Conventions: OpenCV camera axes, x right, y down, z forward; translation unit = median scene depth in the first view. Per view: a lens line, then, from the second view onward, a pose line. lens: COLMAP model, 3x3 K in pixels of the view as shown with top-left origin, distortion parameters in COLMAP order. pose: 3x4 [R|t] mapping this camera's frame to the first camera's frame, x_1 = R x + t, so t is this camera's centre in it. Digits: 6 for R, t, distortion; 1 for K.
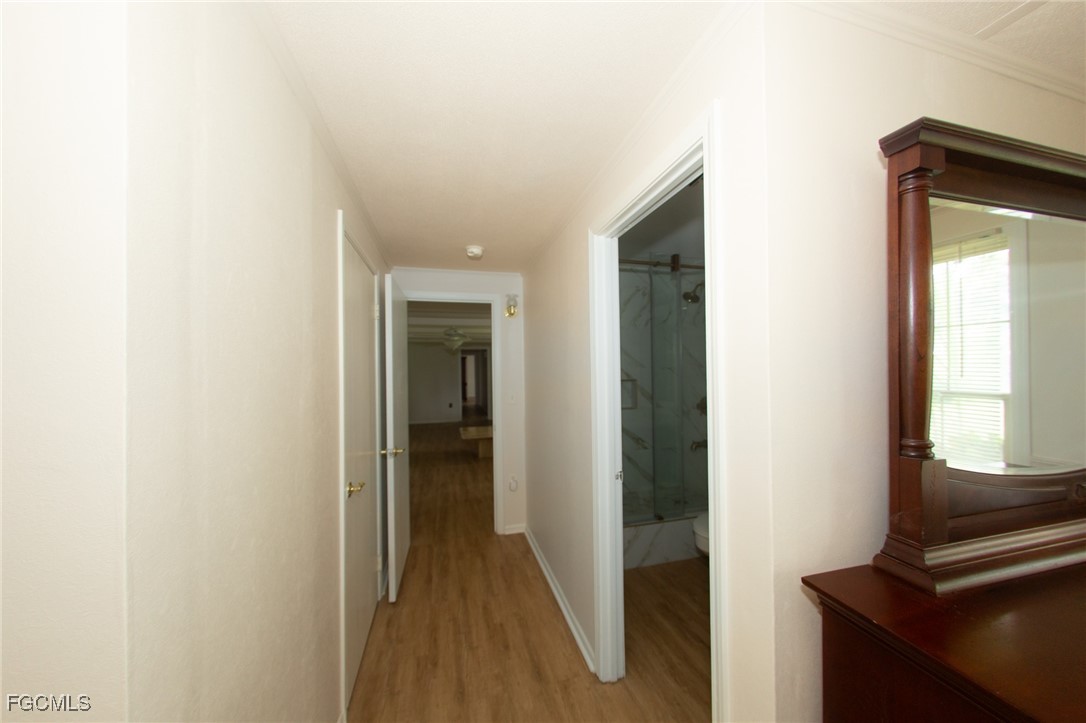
lens RADIAL K [[358.2, 0, 537.1], [0, 358.2, 366.6], [0, 0, 1]] dist [-0.000115, 0.000010]
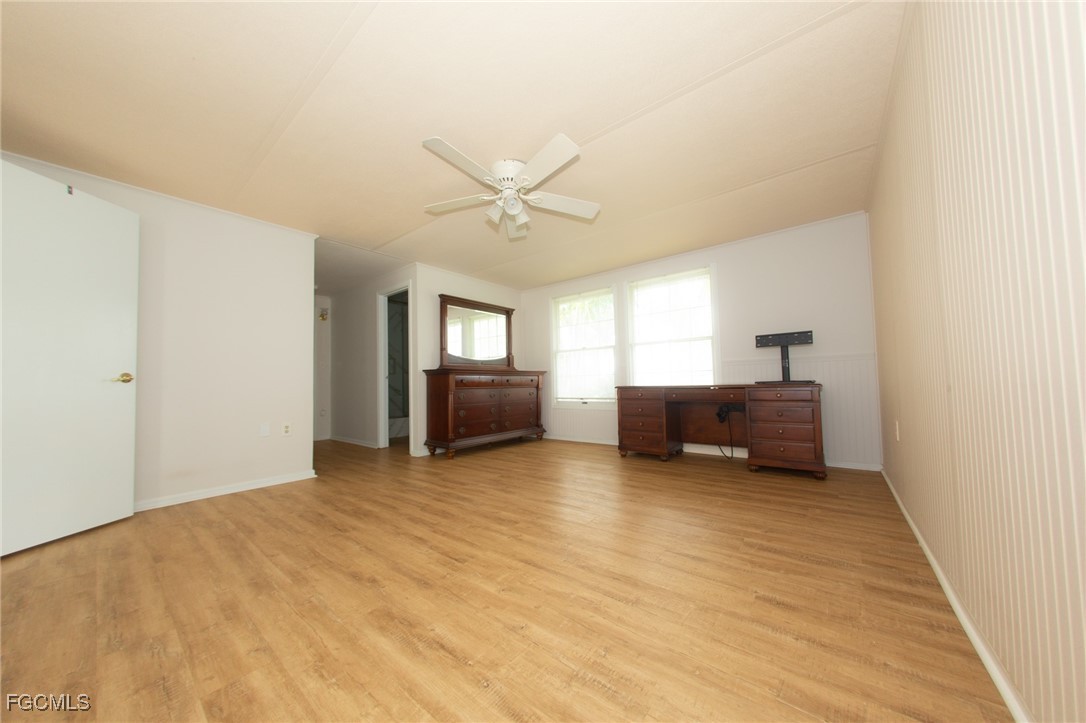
lens RADIAL K [[358.2, 0, 540.8], [0, 358.2, 369.1], [0, 0, 1]] dist [-0.000115, 0.000010]
pose [[0.801382, 0.019928, 0.597821, -0.508154], [0.010683, 0.998809, -0.047615, 0.387667], [-0.598058, 0.044545, 0.800214, -2.061467]]
